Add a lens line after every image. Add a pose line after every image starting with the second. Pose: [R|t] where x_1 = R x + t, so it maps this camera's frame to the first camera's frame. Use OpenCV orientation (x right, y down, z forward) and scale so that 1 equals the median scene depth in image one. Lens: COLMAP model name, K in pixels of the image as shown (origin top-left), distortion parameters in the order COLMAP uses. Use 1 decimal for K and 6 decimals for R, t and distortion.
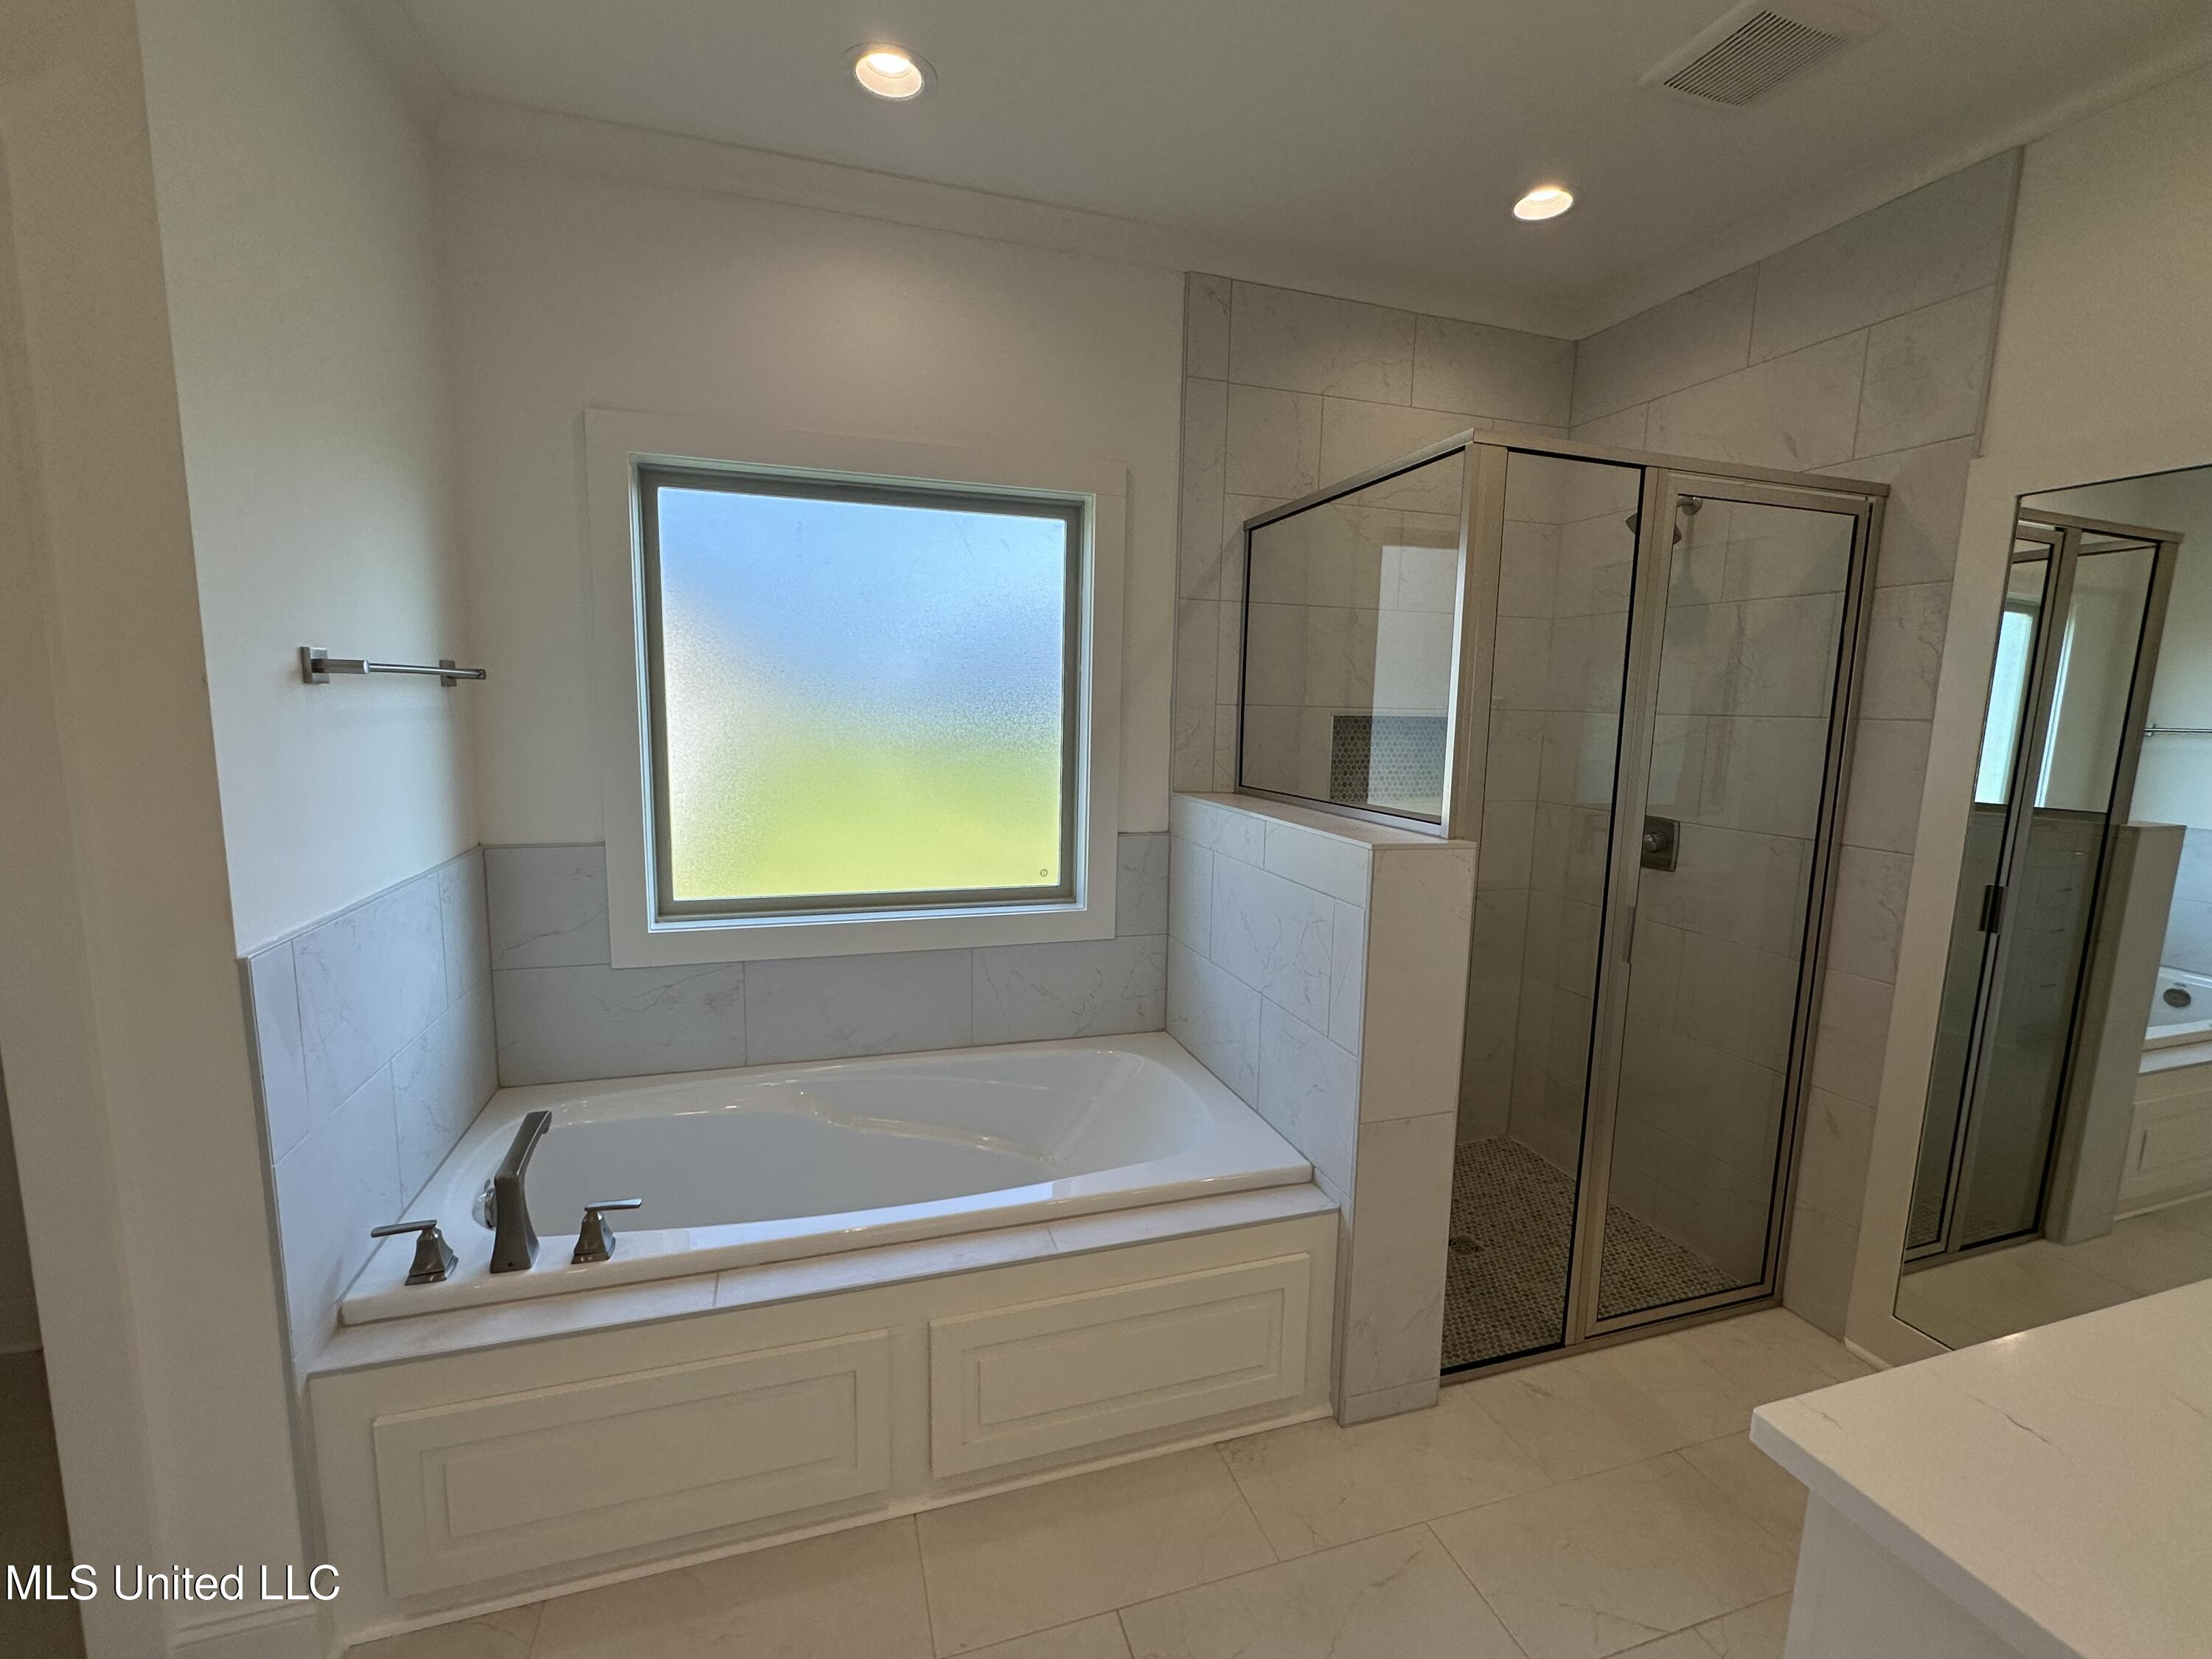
lens RADIAL K [[952.4, 0, 1106.0], [0, 952.4, 829.5], [0, 0, 1]] dist [-0.000858, -0.000248]
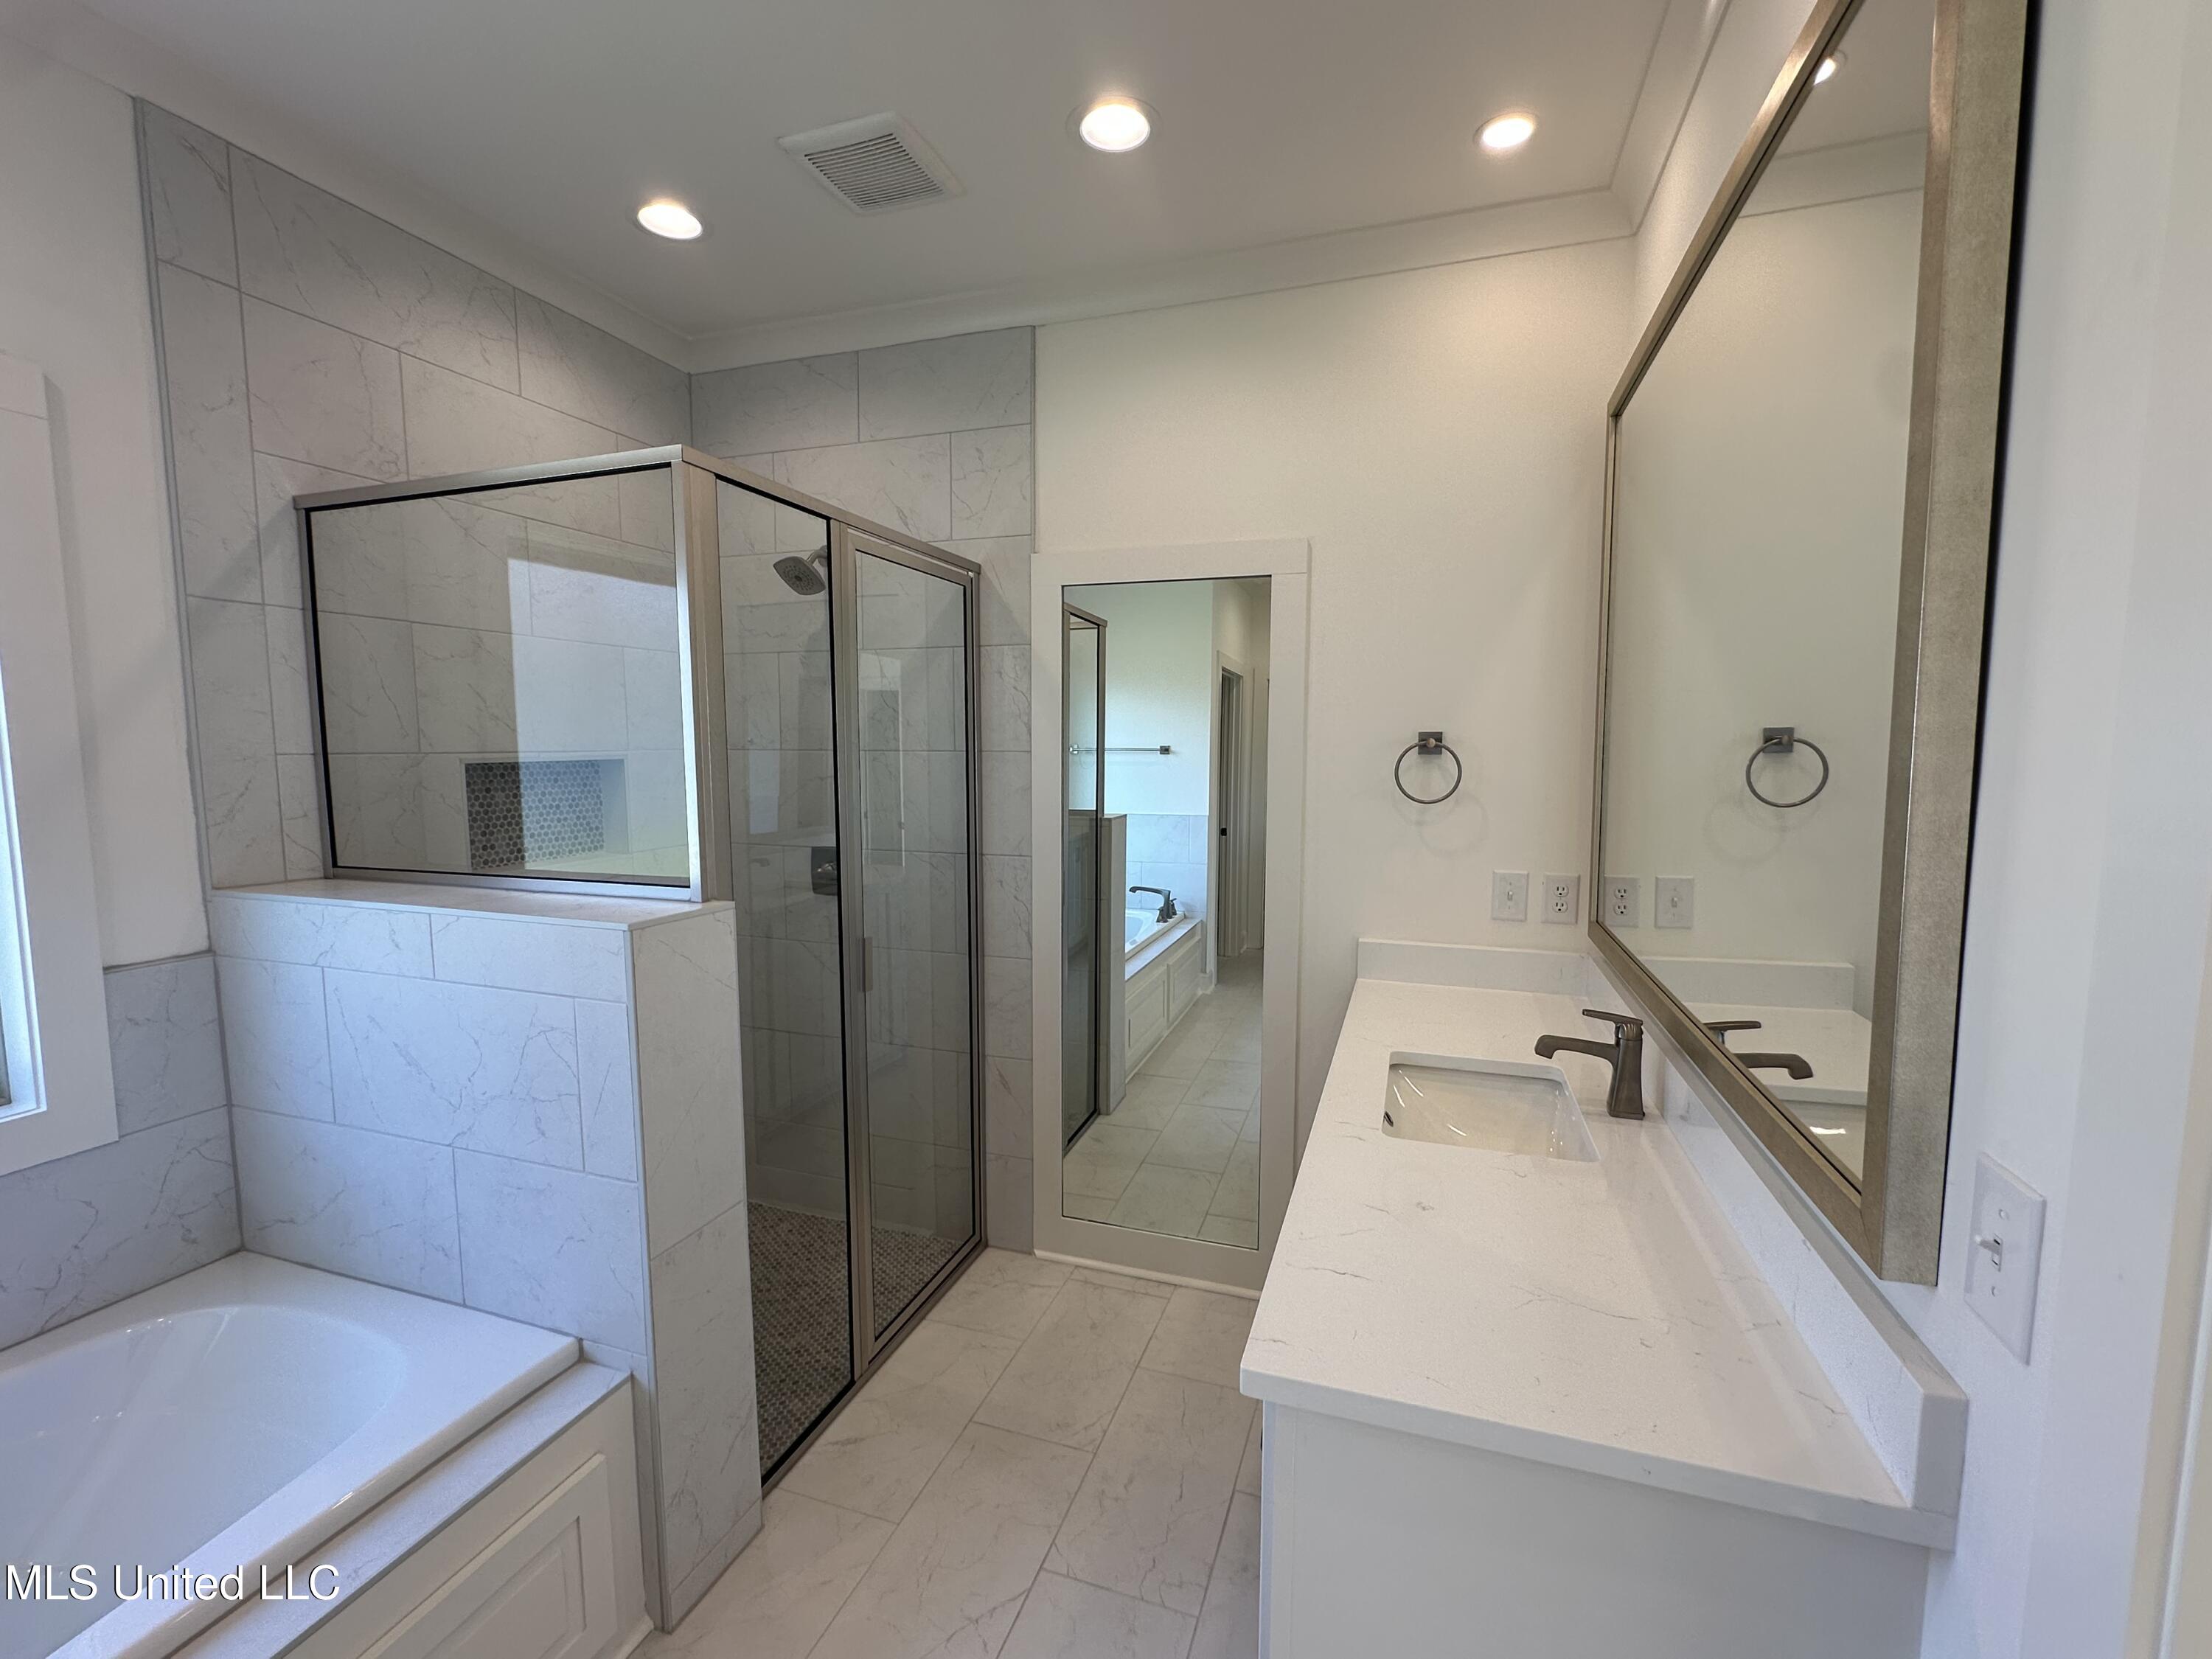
lens RADIAL K [[952.4, 0, 1106.0], [0, 952.4, 829.5], [0, 0, 1]] dist [-0.000858, -0.000248]
pose [[0.595851, -0.095745, 0.797367, -0.097865], [0.118408, 0.992491, 0.030692, -0.032983], [-0.794318, 0.076126, 0.602713, 0.131835]]
